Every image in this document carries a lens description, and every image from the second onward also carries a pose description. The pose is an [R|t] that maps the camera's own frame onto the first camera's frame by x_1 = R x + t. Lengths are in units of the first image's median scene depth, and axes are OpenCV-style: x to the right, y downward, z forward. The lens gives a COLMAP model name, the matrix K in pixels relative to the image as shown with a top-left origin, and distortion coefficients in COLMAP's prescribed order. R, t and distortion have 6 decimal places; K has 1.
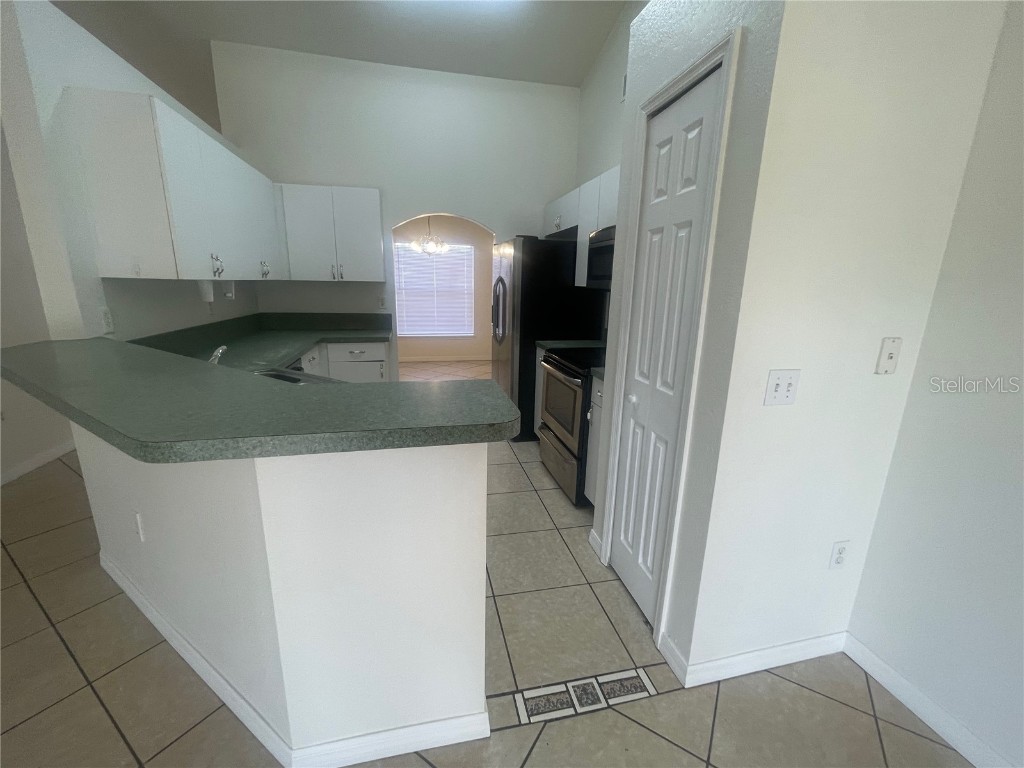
lens RADIAL K [[413.6, 0, 508.9], [0, 413.6, 384.3], [0, 0, 1]] dist [-0.002760, -0.000210]
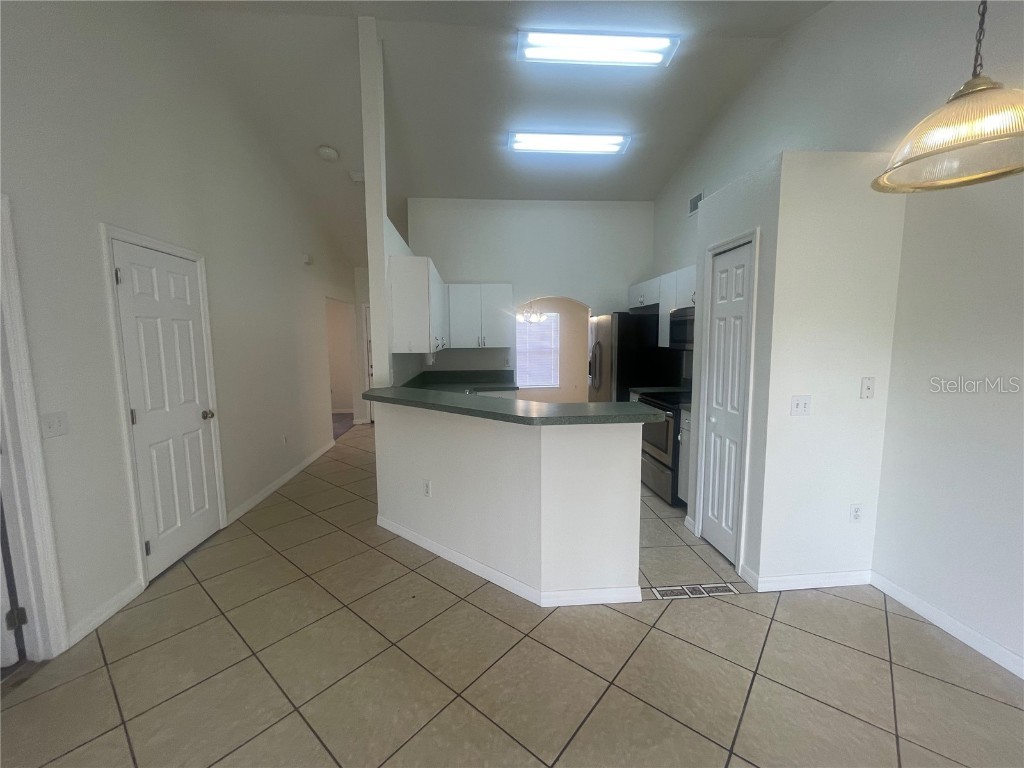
lens RADIAL K [[413.6, 0, 509.2], [0, 413.6, 385.8], [0, 0, 1]] dist [-0.002760, -0.000210]
pose [[0.989598, -0.015810, -0.142992, -0.194738], [-0.002258, 0.992114, -0.125320, 0.084524], [0.143845, 0.124339, 0.981758, -0.547818]]
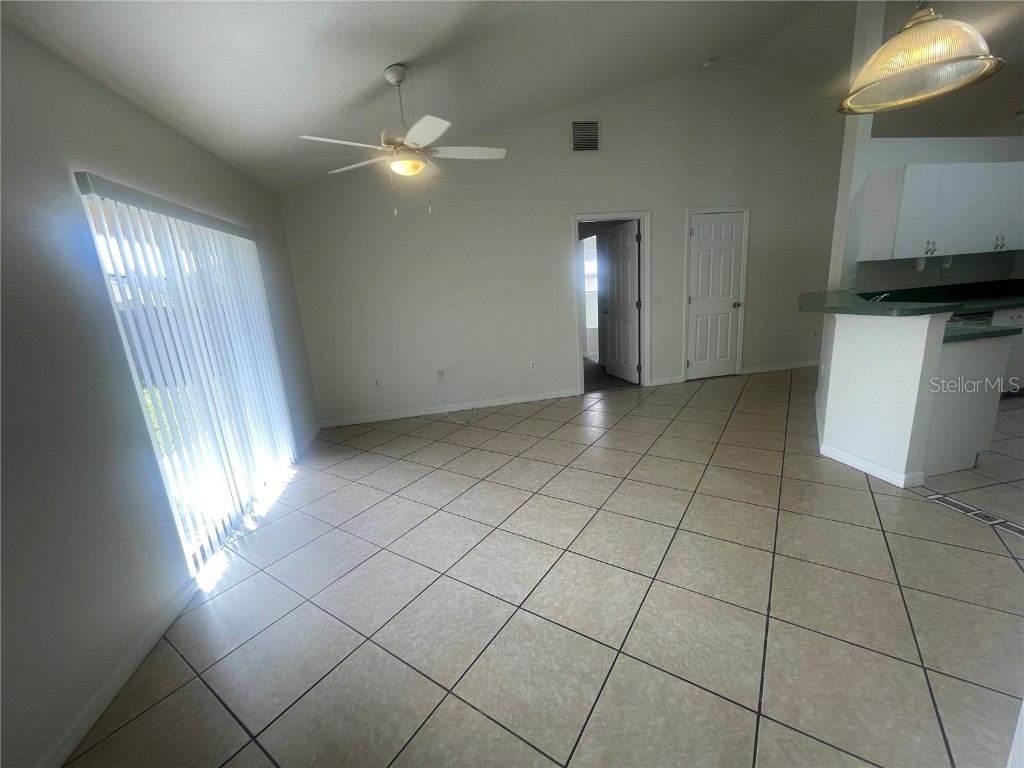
lens RADIAL K [[413.6, 0, 508.8], [0, 413.6, 384.0], [0, 0, 1]] dist [-0.002760, -0.000210]
pose [[-0.041679, 0.211549, -0.976478, 1.045969], [-0.165016, 0.962448, 0.215553, 0.148977], [0.985410, 0.170118, -0.005205, -0.522944]]
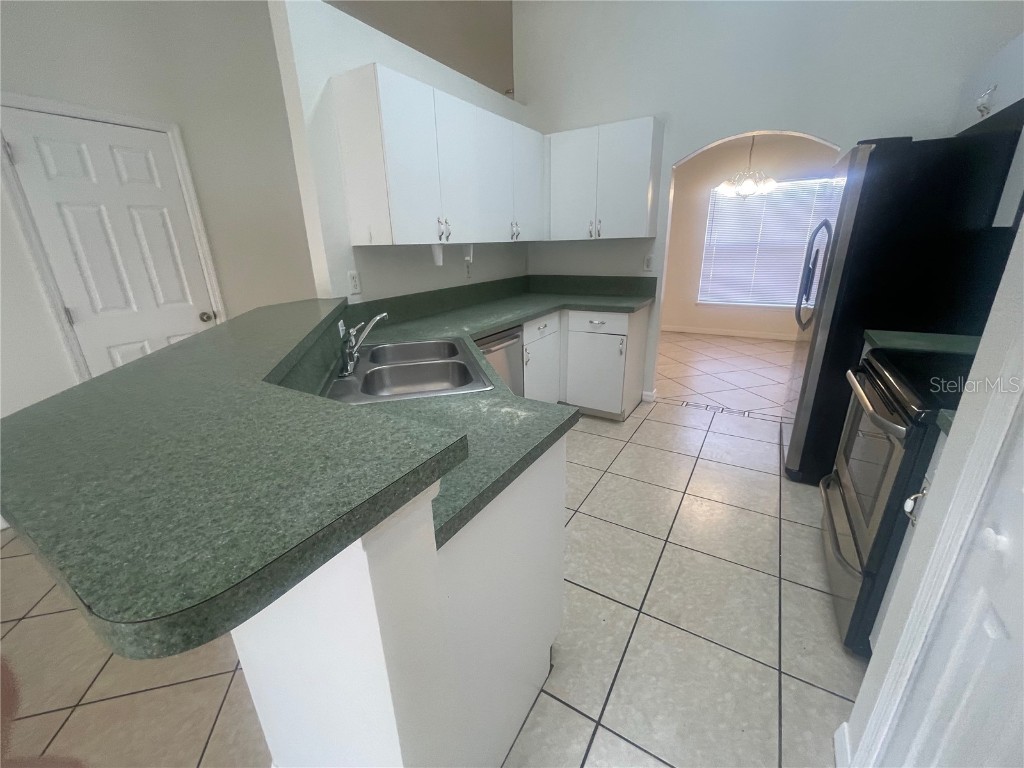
lens RADIAL K [[413.6, 0, 508.9], [0, 413.6, 384.2], [0, 0, 1]] dist [-0.002760, -0.000210]
pose [[0.717727, 0.187257, -0.670674, 0.166554], [-0.123359, 0.982121, 0.142201, -0.077391], [0.685311, -0.019328, 0.727994, 0.359409]]
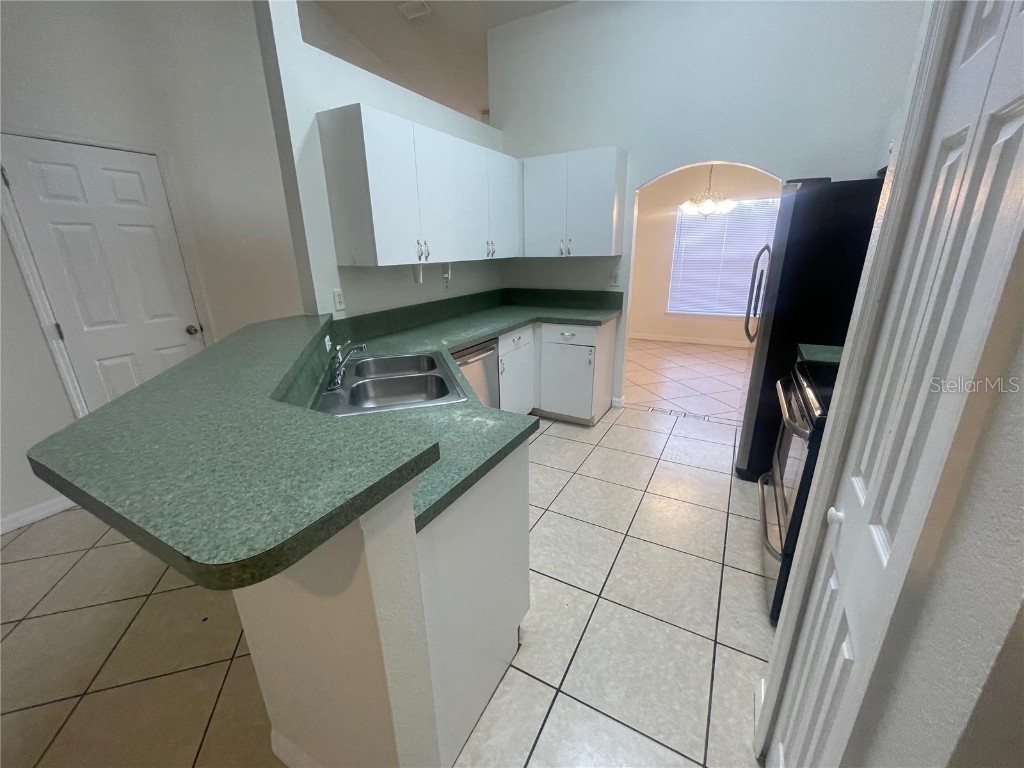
lens RADIAL K [[413.6, 0, 509.2], [0, 413.6, 383.3], [0, 0, 1]] dist [-0.002760, -0.000210]
pose [[0.748231, 0.174030, -0.640207, 0.234112], [-0.123734, 0.984656, 0.123052, -0.103267], [0.651798, -0.012856, 0.758283, 0.308595]]
